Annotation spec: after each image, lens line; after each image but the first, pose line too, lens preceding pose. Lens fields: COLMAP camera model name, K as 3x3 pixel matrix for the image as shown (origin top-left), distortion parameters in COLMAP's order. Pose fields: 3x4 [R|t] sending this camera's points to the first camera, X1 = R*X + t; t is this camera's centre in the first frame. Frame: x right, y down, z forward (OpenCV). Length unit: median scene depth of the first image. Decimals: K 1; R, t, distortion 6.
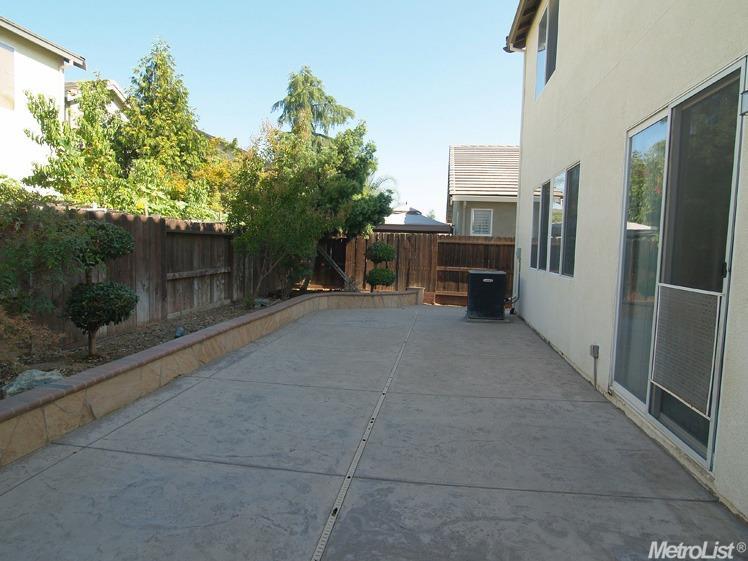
lens RADIAL K [[484.2, 0, 363.6], [0, 484.2, 281.4], [0, 0, 1]] dist [-0.004249, -0.000785]
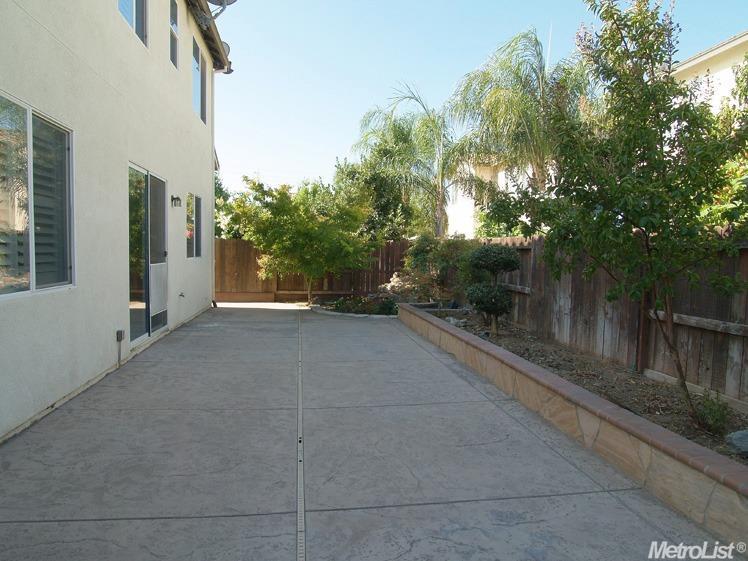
lens RADIAL K [[484.2, 0, 363.6], [0, 484.2, 281.4], [0, 0, 1]] dist [-0.004249, -0.000785]
pose [[-0.954815, -0.026384, -0.296027, 0.205522], [-0.067444, 0.989301, 0.129365, -0.129320], [0.289447, 0.143485, -0.946379, 1.699712]]
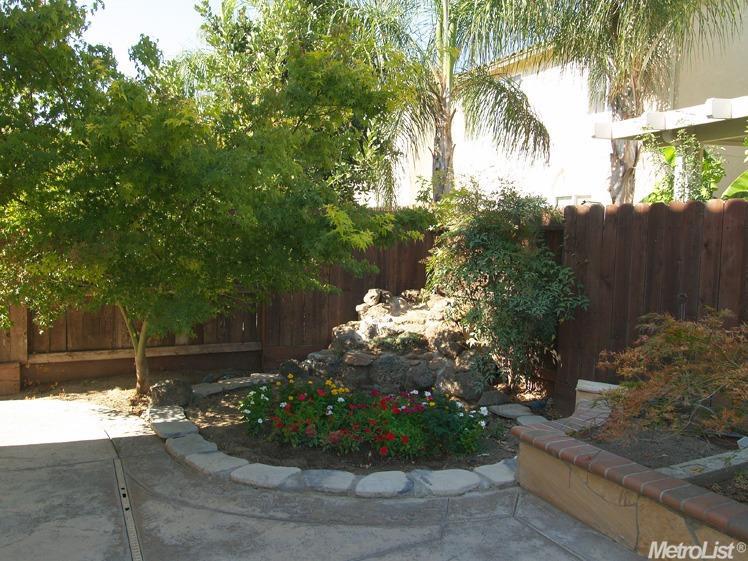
lens RADIAL K [[629.4, 0, 374.0], [0, 629.4, 280.5], [0, 0, 1]] dist [0.002883, 0.001962]
pose [[-0.815633, -0.010377, -0.578477, 0.125828], [-0.097272, 0.988067, 0.119425, -0.085257], [0.570334, 0.153677, -0.806909, 1.100301]]
